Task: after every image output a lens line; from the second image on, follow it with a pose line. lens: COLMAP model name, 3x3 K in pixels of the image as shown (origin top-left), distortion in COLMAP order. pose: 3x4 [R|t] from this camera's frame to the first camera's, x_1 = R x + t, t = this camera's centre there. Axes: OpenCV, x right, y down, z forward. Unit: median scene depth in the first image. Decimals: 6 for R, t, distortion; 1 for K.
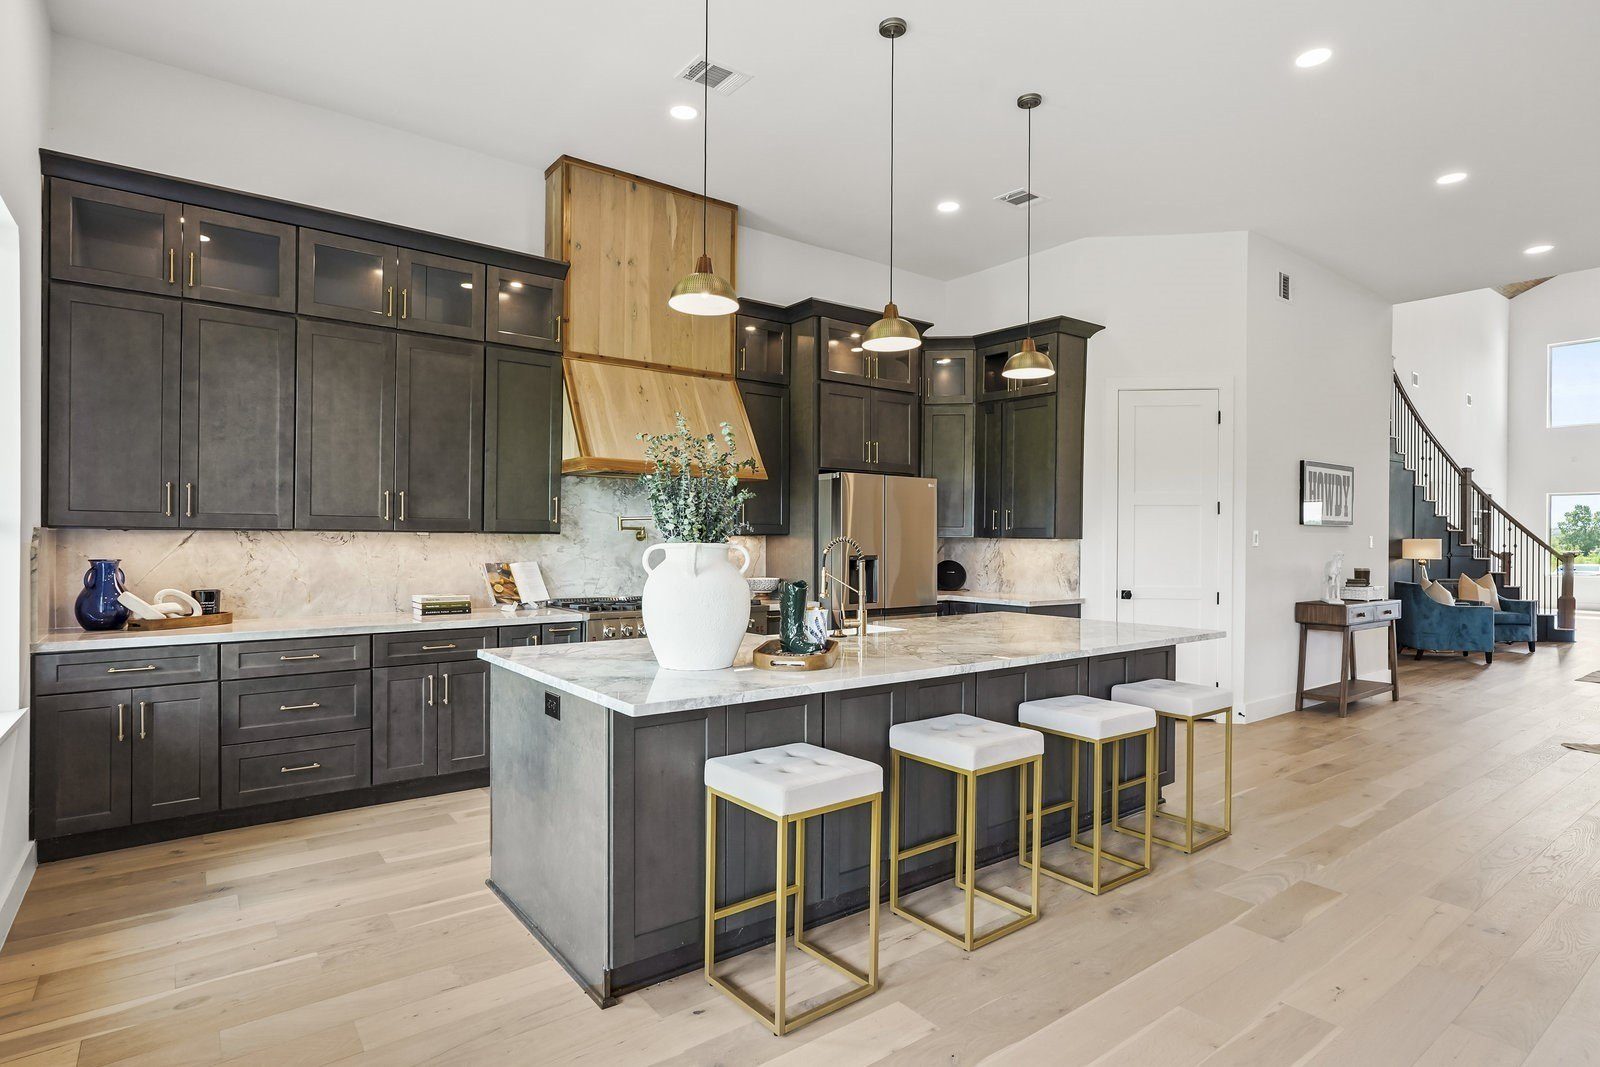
lens RADIAL K [[821.6, 0, 796.5], [0, 821.6, 537.0], [0, 0, 1]] dist [-0.012374, 0.000361]
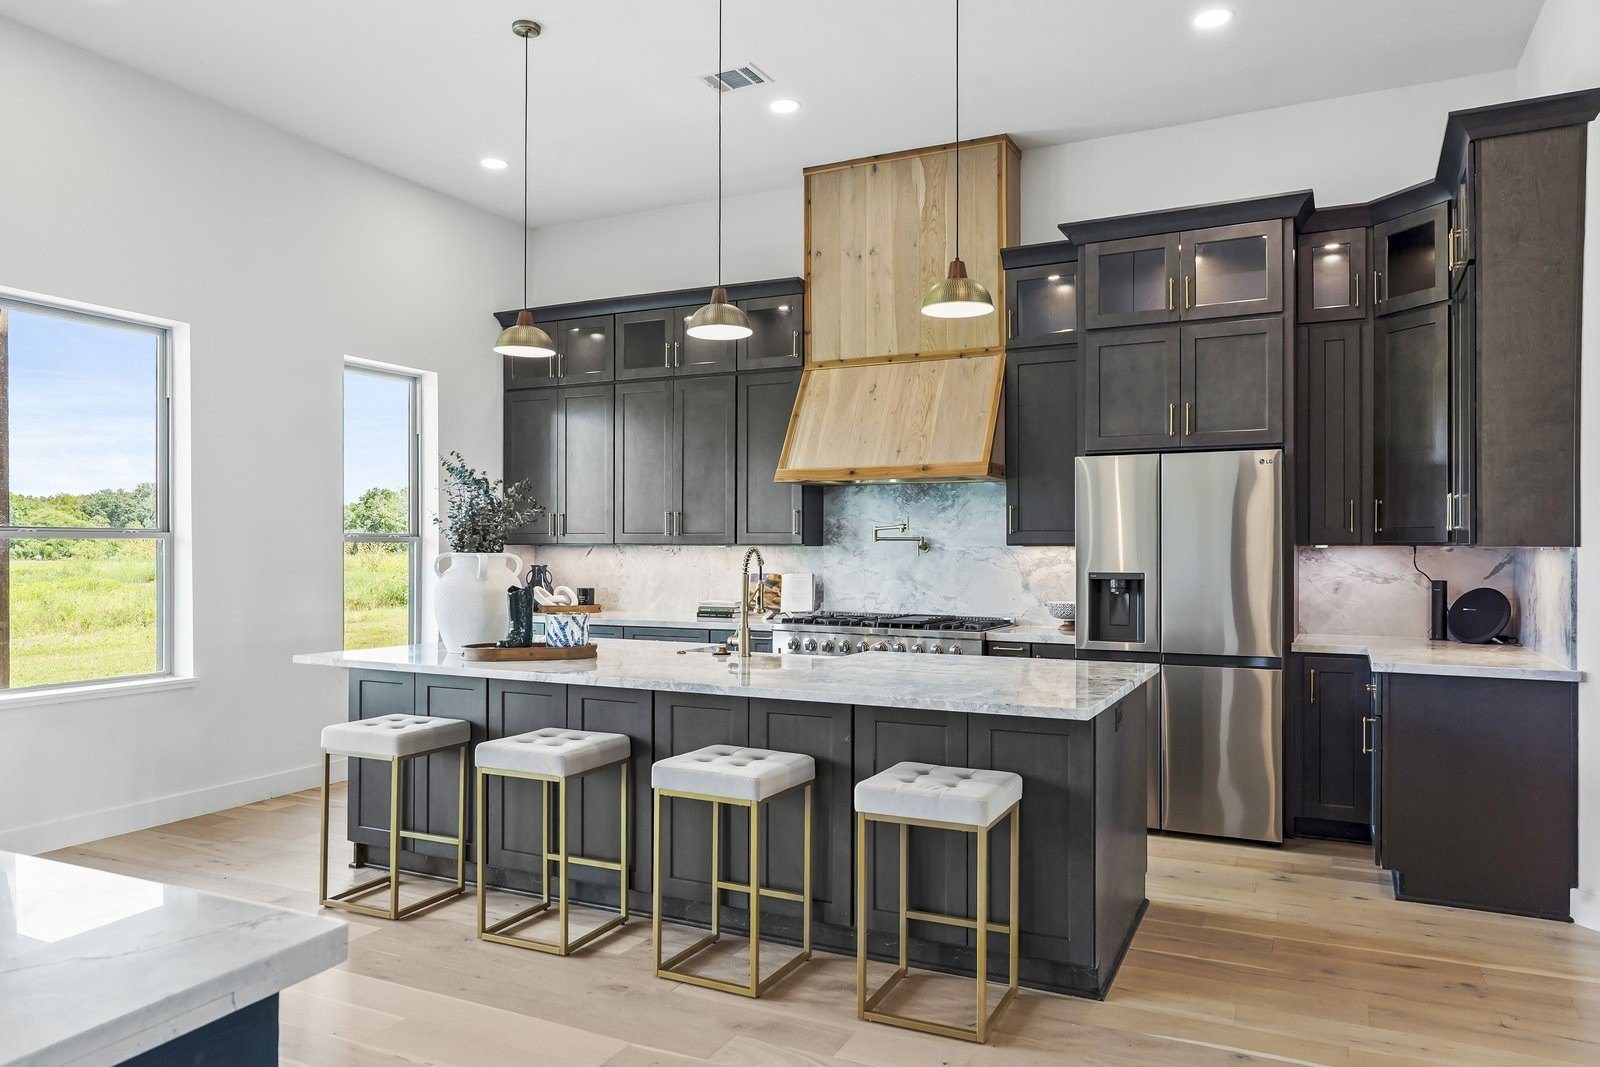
lens RADIAL K [[1079.2, 0, 798.4], [0, 1079.2, 539.0], [0, 0, 1]] dist [0.005240, 0.000968]
pose [[0.451897, -0.013252, -0.891972, 0.872693], [0.003604, 0.999909, -0.013030, 0.005238], [0.892063, 0.002674, 0.451903, 0.389107]]
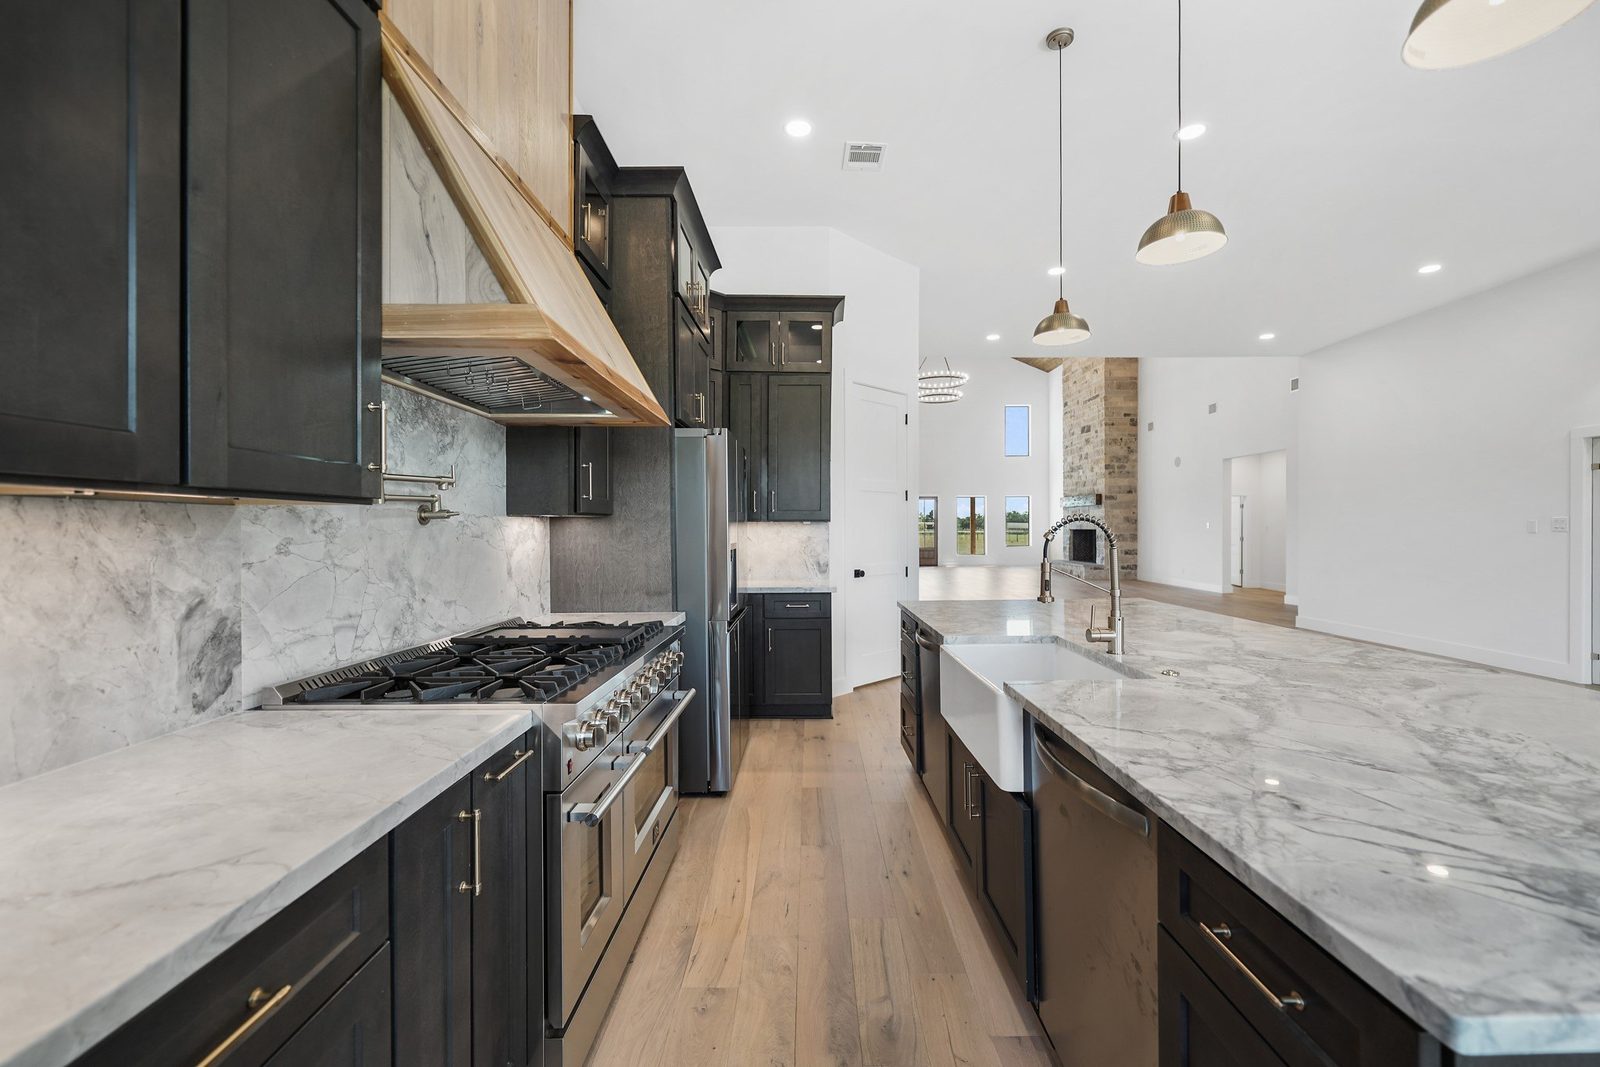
lens RADIAL K [[650.5, 0, 798.8], [0, 650.5, 530.6], [0, 0, 1]] dist [0.001440, 0.000027]
pose [[0.614761, -0.011593, 0.788628, -0.392422], [0.009266, 0.999929, 0.007476, 0.008105], [-0.788659, 0.002712, 0.614825, 0.661867]]
